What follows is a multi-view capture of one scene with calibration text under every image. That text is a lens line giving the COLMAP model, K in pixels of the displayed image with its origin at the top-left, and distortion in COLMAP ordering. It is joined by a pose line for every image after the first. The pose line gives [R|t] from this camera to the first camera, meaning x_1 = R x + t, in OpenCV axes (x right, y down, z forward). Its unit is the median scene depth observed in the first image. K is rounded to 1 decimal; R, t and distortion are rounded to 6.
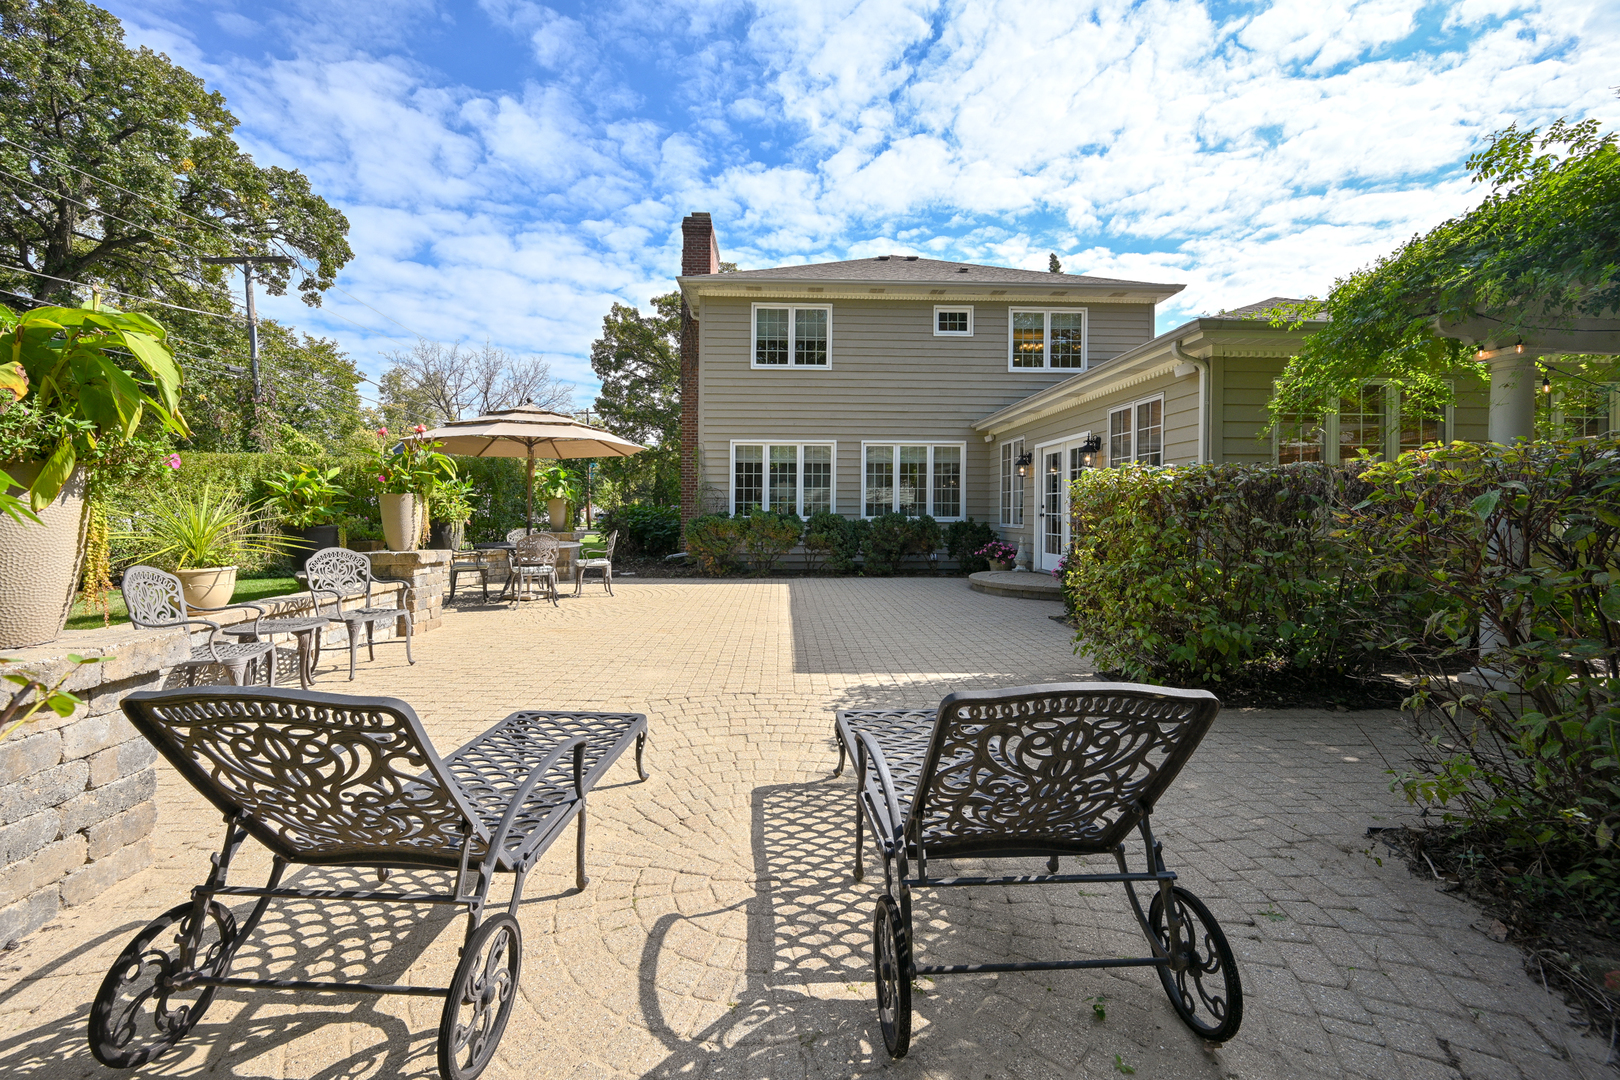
lens RADIAL K [[677.9, 0, 789.6], [0, 677.9, 508.7], [0, 0, 1]] dist [0.003627, 0.000346]
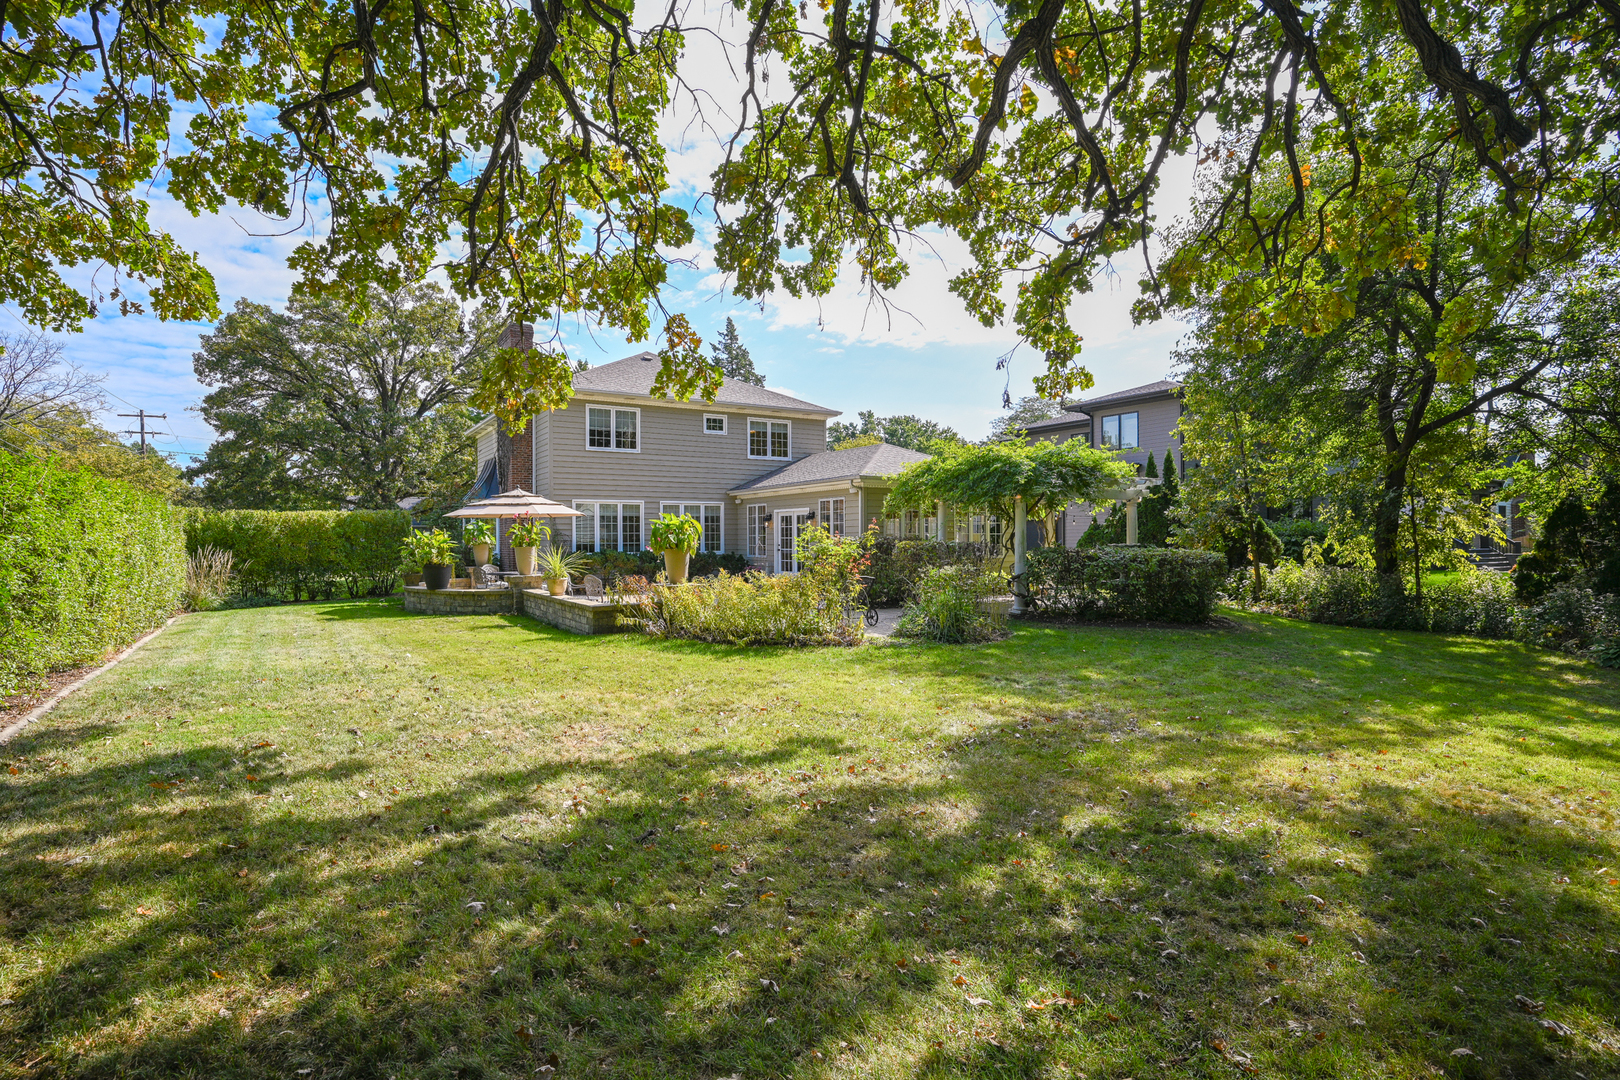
lens RADIAL K [[801.8, 0, 810.8], [0, 801.8, 540.2], [0, 0, 1]] dist [-0.000091, -0.000001]
pose [[0.868455, -0.009021, 0.495685, -0.481813], [0.007418, 0.999959, 0.005201, -0.021143], [-0.495712, -0.000840, 0.868487, -0.699102]]
